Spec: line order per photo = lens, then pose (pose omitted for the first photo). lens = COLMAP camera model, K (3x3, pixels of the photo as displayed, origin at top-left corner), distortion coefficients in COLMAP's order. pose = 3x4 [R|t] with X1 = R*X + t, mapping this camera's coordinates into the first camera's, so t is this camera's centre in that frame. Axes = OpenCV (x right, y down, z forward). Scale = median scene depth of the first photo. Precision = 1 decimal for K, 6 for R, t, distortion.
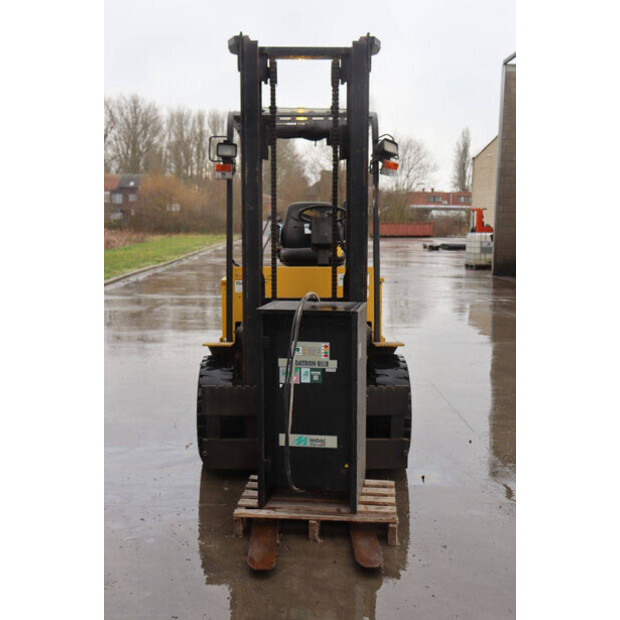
lens RADIAL K [[776.4, 0, 309.3], [0, 776.4, 309.9], [0, 0, 1]] dist [0.007389, 0.000000]
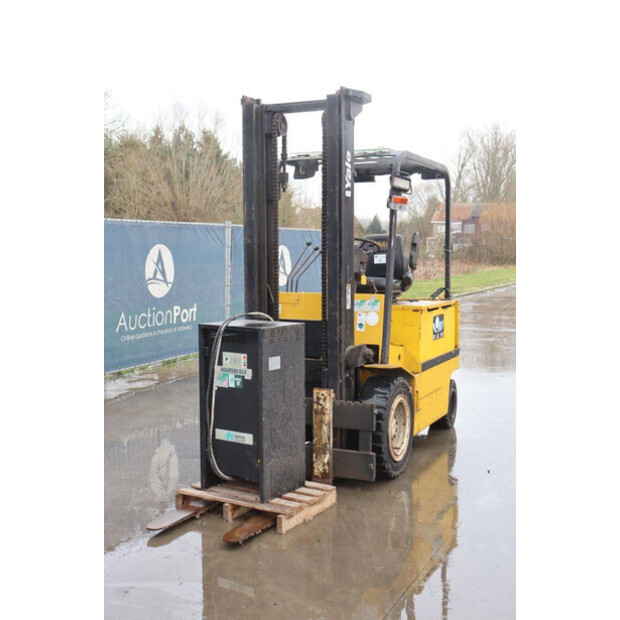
lens RADIAL K [[815.2, 0, 310.1], [0, 815.2, 310.7], [0, 0, 1]] dist [0.029270, 0.000000]
pose [[0.900749, 0.031596, -0.433190, 0.622274], [-0.049329, 0.998339, -0.029756, 0.007703], [0.431530, 0.048172, 0.900811, -0.080441]]
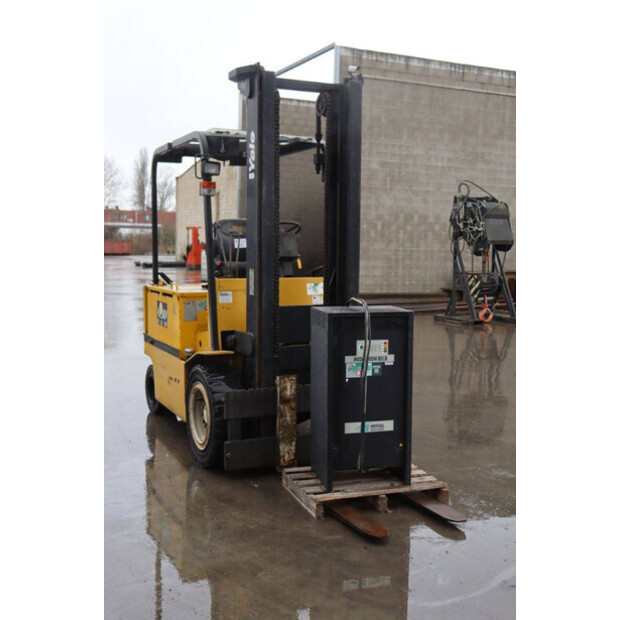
lens RADIAL K [[776.4, 0, 310.1], [0, 776.4, 310.5], [0, 0, 1]] dist [0.007389, 0.000000]
pose [[0.908503, -0.034037, 0.416490, -0.537732], [0.043462, 0.998968, -0.013165, 0.008411], [-0.415612, 0.030062, 0.909045, -0.007944]]
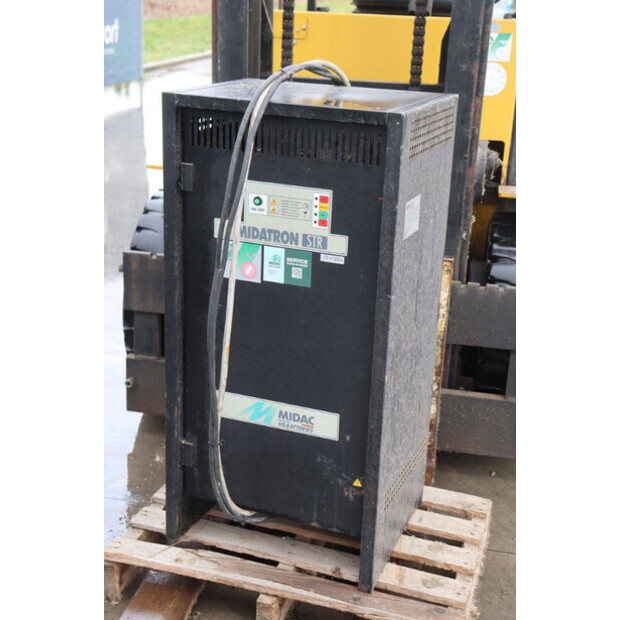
lens RADIAL K [[1007.3, 0, 309.1], [0, 1007.3, 308.3], [0, 0, 1]] dist [0.139534, 0.000000]
pose [[0.979149, 0.099694, -0.176996, 0.107367], [-0.064039, 0.978351, 0.196794, -0.000198], [0.192784, -0.181356, 0.964336, 0.464239]]
